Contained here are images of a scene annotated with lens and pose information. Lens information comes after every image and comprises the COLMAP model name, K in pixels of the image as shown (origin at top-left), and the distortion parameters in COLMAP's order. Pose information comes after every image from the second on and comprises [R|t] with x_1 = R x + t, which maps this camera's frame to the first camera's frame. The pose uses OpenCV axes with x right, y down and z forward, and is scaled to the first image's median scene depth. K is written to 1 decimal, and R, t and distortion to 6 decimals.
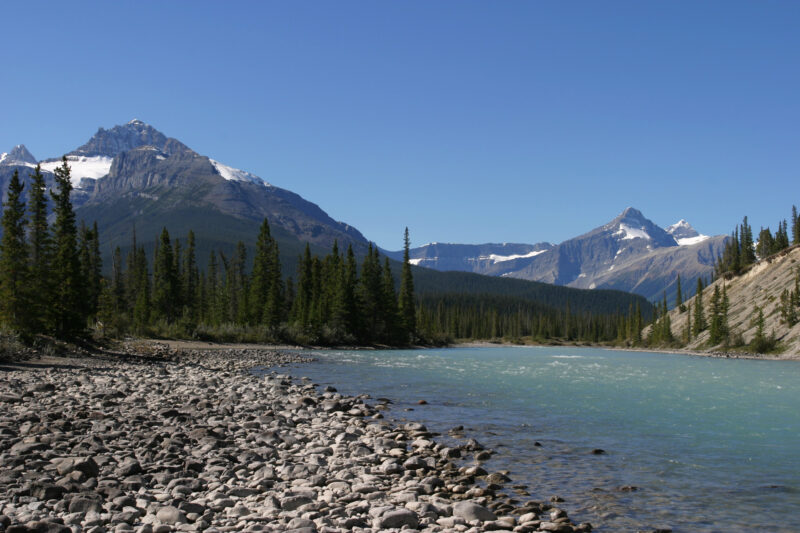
lens RADIAL K [[1131.5, 0, 400.0], [0, 1131.5, 266.5], [0, 0, 1]] dist [0.008035, 0.005575]
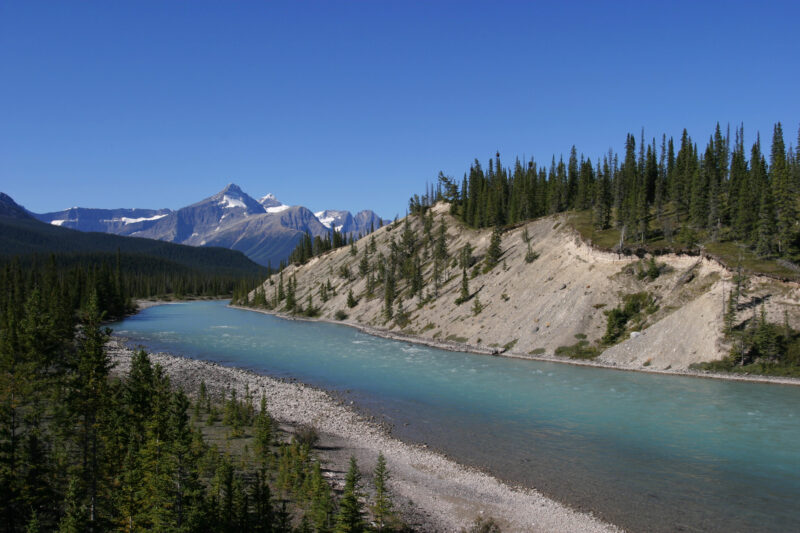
lens RADIAL K [[894.2, 0, 400.0], [0, 894.2, 266.5], [0, 0, 1]] dist [-0.010132, -0.002293]
pose [[0.925095, -0.008689, 0.379636, -0.025516], [-0.010884, 0.998721, 0.049379, -0.016818], [-0.379579, -0.049812, 0.923817, -0.097686]]
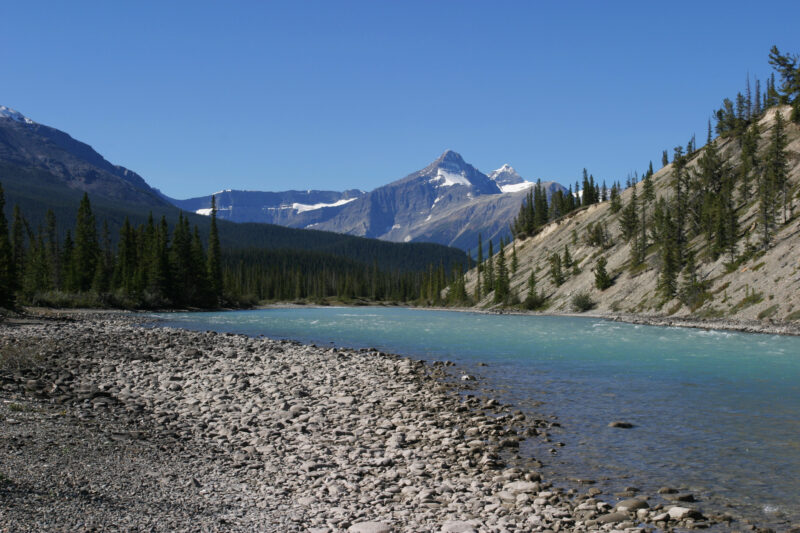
lens RADIAL K [[1320.8, 0, 400.0], [0, 1320.8, 266.5], [0, 0, 1]] dist [0.033320, 0.071828]
pose [[0.987169, -0.009767, 0.159377, -0.004256], [0.003491, 0.999209, 0.039608, -0.003653], [-0.159638, -0.038543, 0.986423, -0.051943]]
